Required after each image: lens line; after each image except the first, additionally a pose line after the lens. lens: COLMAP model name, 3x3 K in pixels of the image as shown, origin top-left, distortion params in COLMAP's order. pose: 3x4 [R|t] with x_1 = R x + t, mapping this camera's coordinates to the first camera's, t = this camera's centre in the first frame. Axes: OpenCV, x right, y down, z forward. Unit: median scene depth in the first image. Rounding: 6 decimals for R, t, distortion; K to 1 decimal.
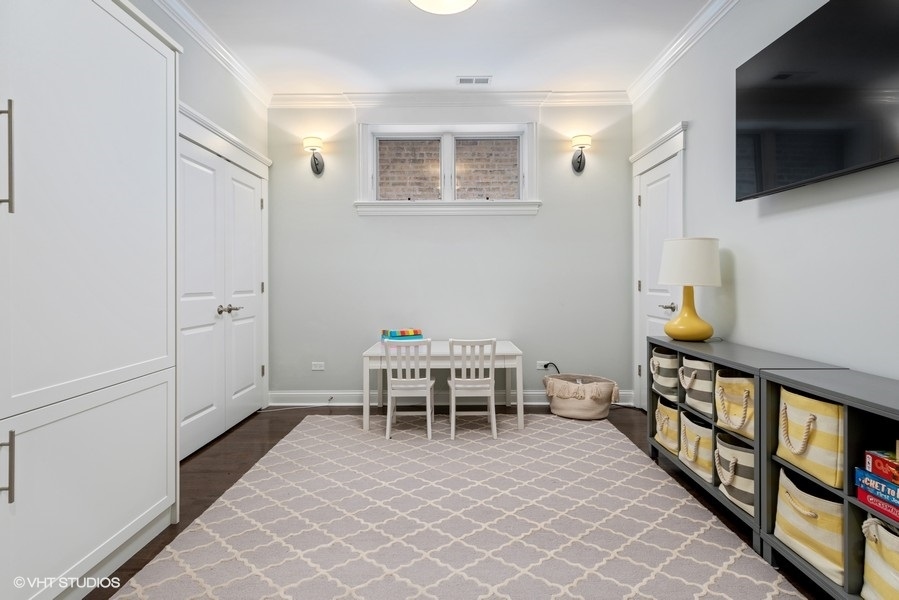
lens RADIAL K [[426.0, 0, 451.8], [0, 426.0, 283.2], [0, 0, 1]] dist [0.005158, -0.000599]
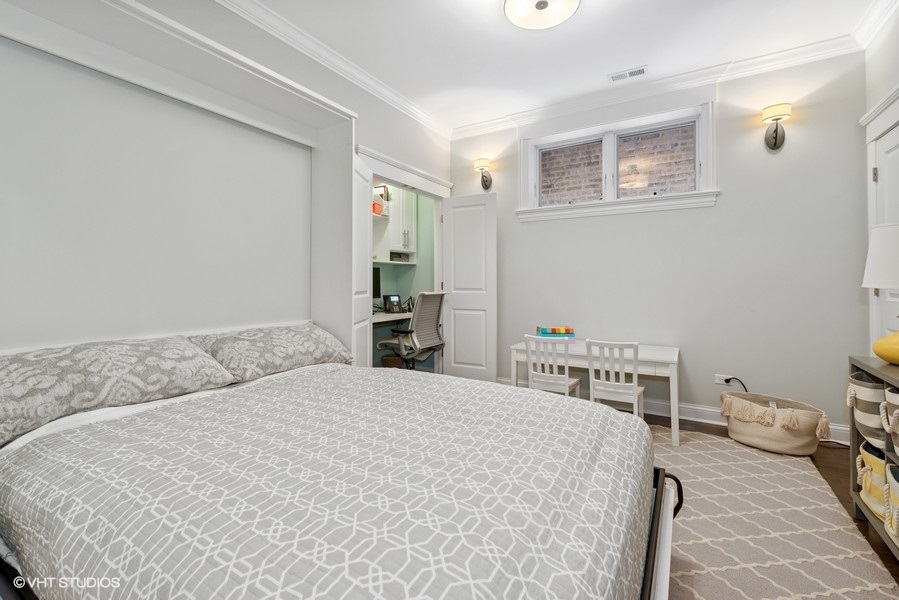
lens RADIAL K [[392.5, 0, 445.2], [0, 392.5, 277.5], [0, 0, 1]] dist [0.004608, -0.000795]
pose [[0.858048, -0.001874, -0.513565, 0.147295], [-0.006095, 0.999886, -0.013831, 0.000605], [0.513533, 0.014998, 0.857939, 0.025603]]
